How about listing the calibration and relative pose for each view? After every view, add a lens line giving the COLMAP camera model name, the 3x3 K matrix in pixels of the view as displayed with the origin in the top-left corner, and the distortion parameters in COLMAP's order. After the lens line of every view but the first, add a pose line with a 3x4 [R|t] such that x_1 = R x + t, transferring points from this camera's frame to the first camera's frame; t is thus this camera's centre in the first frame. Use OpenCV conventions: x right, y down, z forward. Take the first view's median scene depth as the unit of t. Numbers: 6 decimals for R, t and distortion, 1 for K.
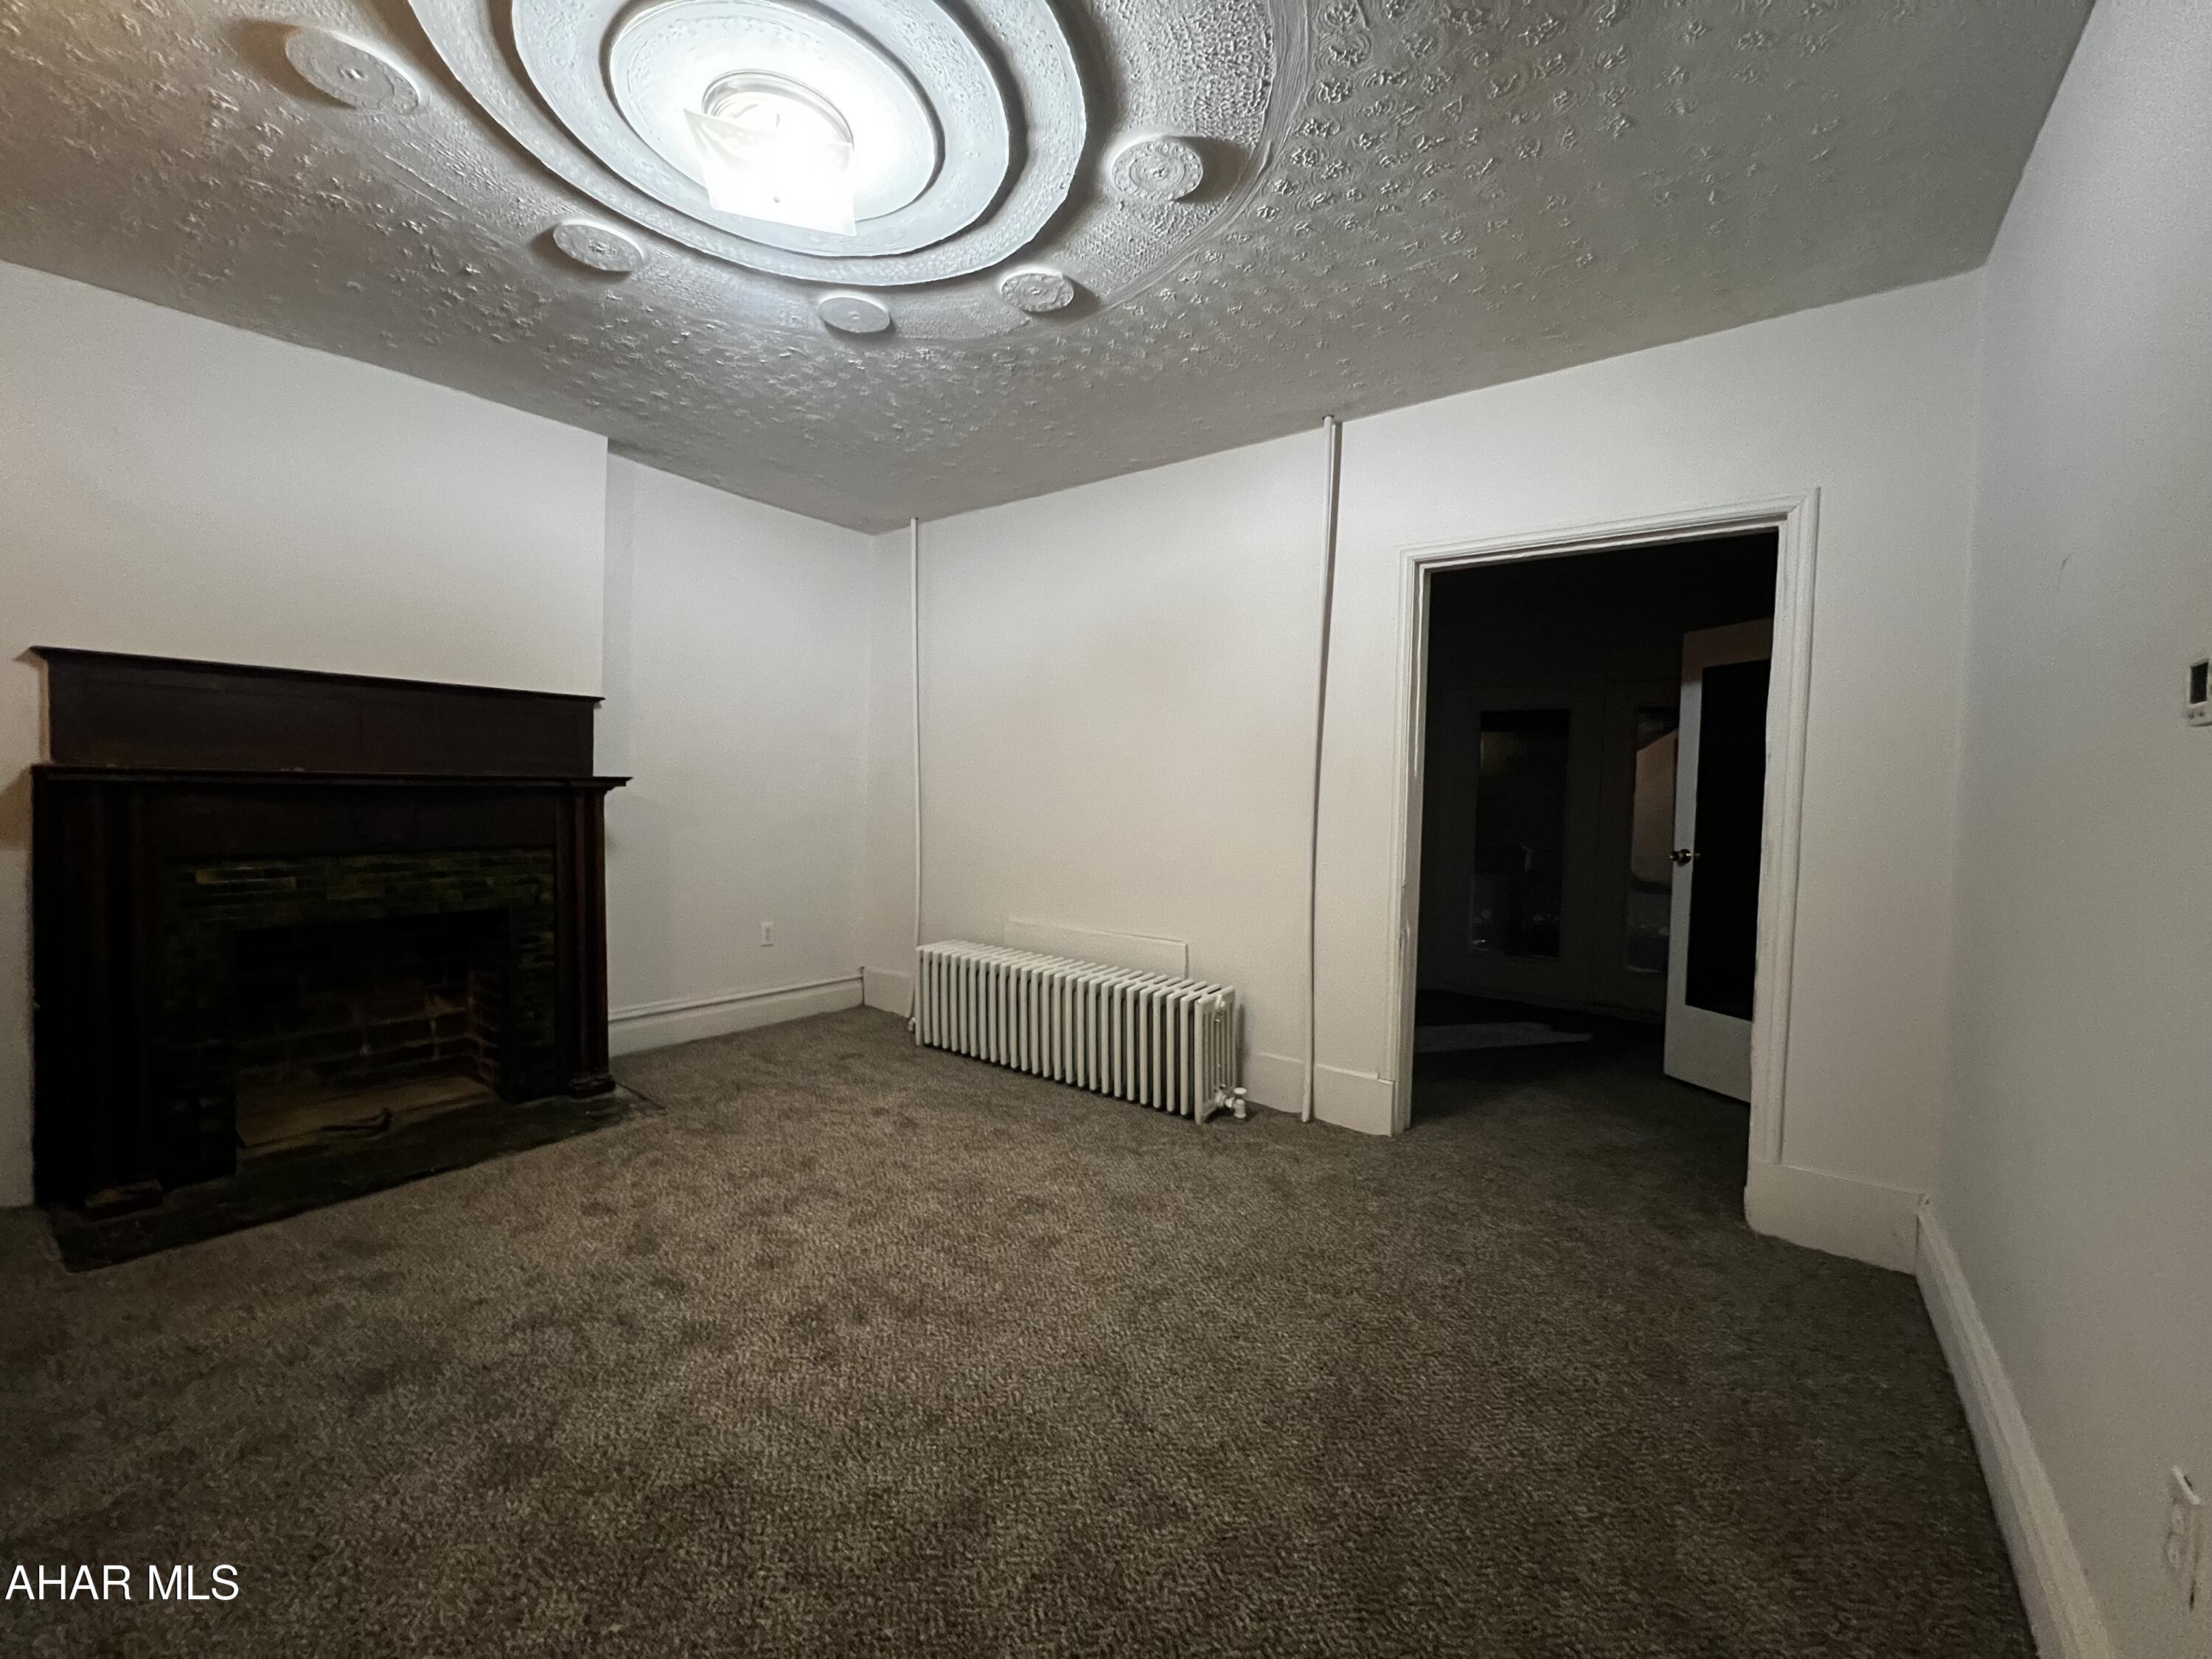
lens RADIAL K [[888.0, 0, 1106.0], [0, 888.0, 829.5], [0, 0, 1]] dist [-0.001719, -0.000293]
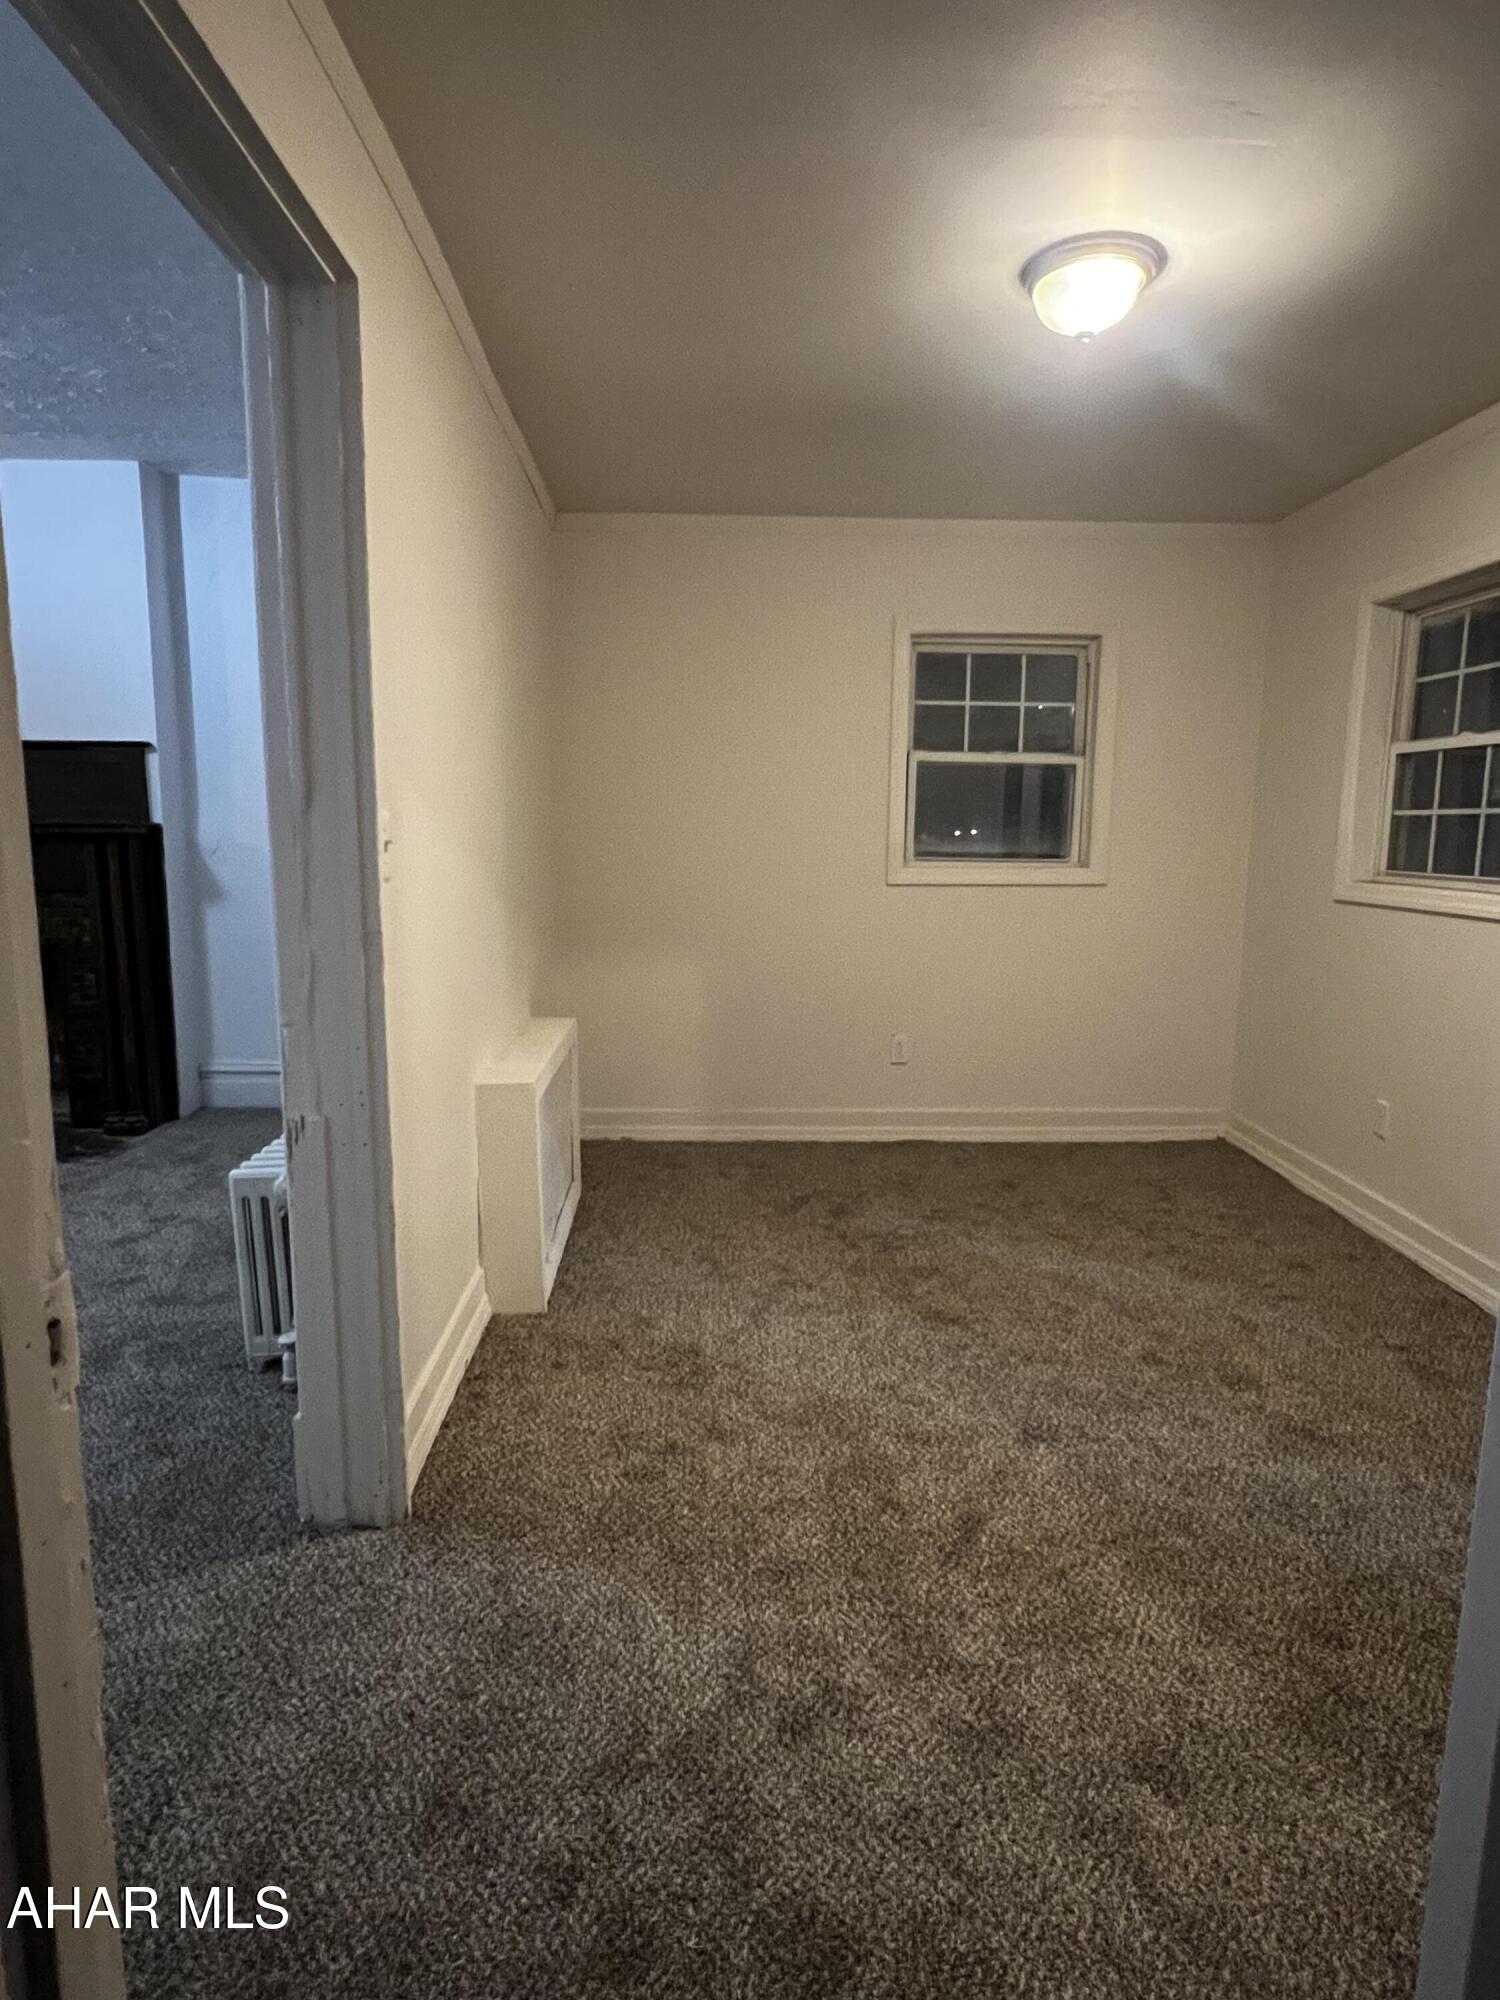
lens RADIAL K [[1134.5, 0, 750.0], [0, 1134.5, 1000.0], [0, 0, 1]] dist [0.000488, 0.000017]
pose [[0.628452, 0.104370, -0.770814, 0.909571], [-0.029124, 0.993420, 0.110767, -0.024313], [0.777303, -0.047163, 0.627356, 0.773423]]
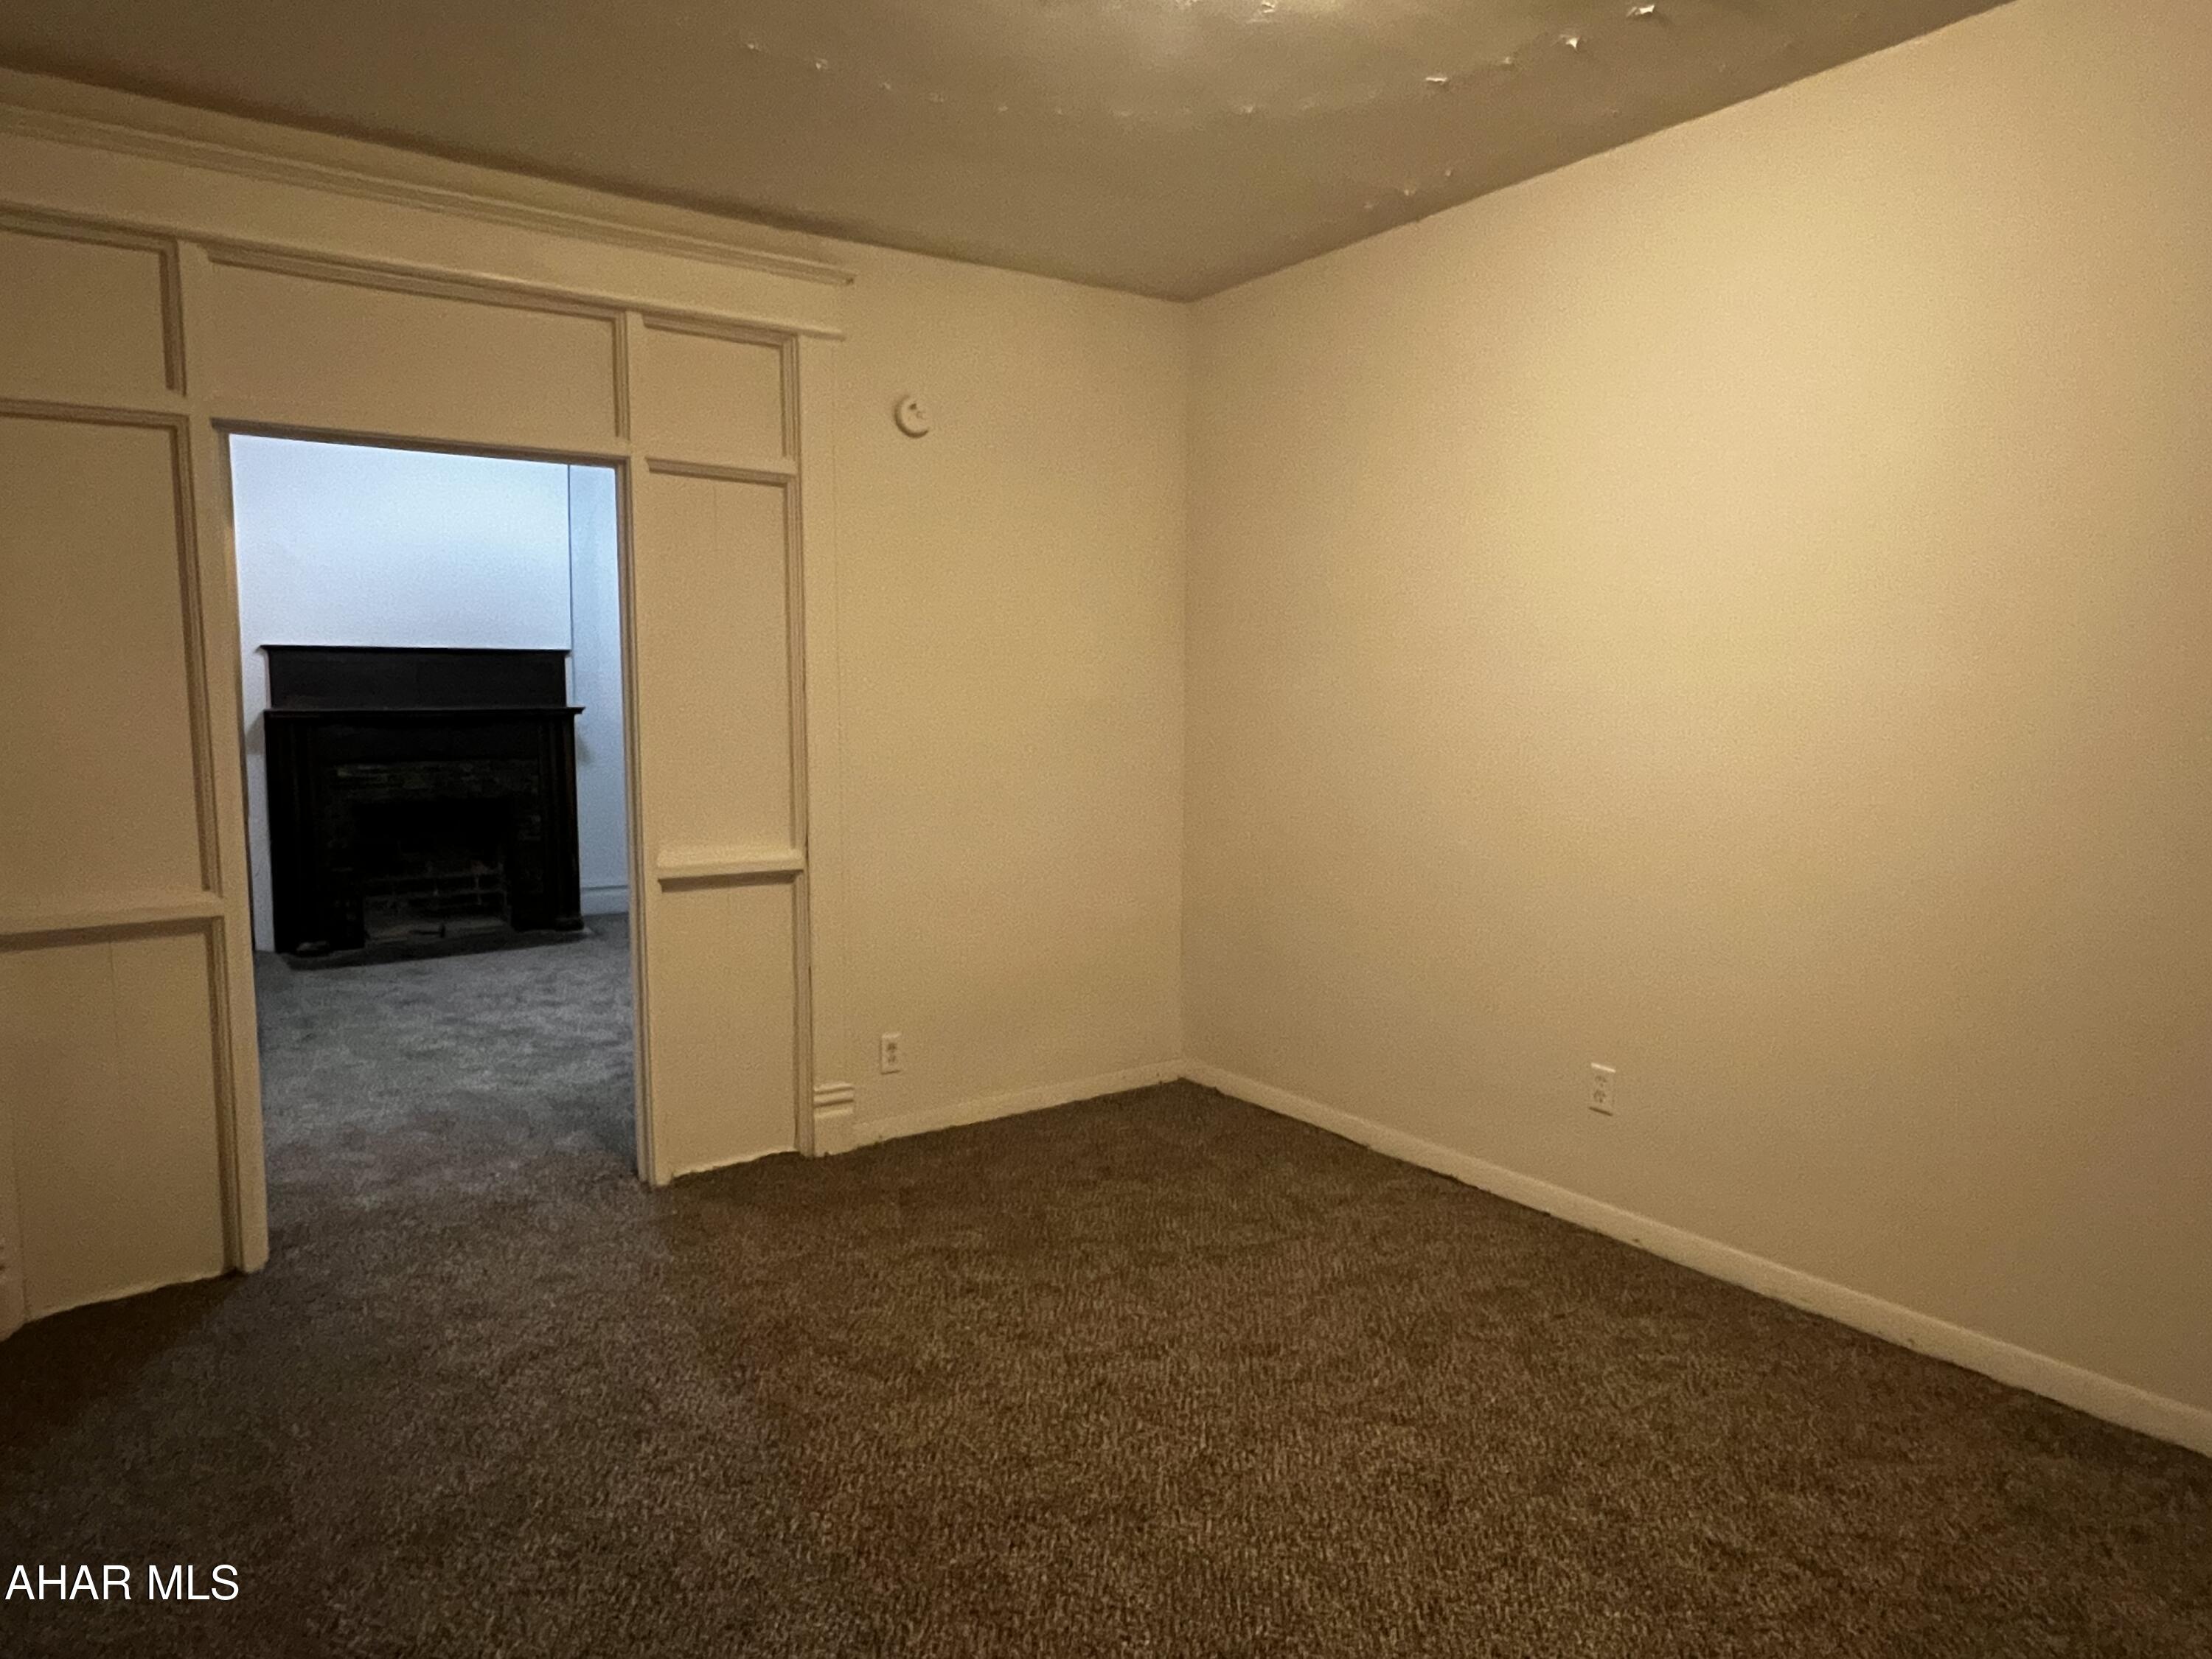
lens RADIAL K [[1347.3, 0, 1106.0], [0, 1347.3, 829.5], [0, 0, 1]] dist [0.003236, 0.000935]
pose [[0.954734, 0.002168, -0.297453, 0.932612], [0.012896, 0.998732, 0.048671, 0.043294], [0.297181, -0.050304, 0.953495, -0.842691]]
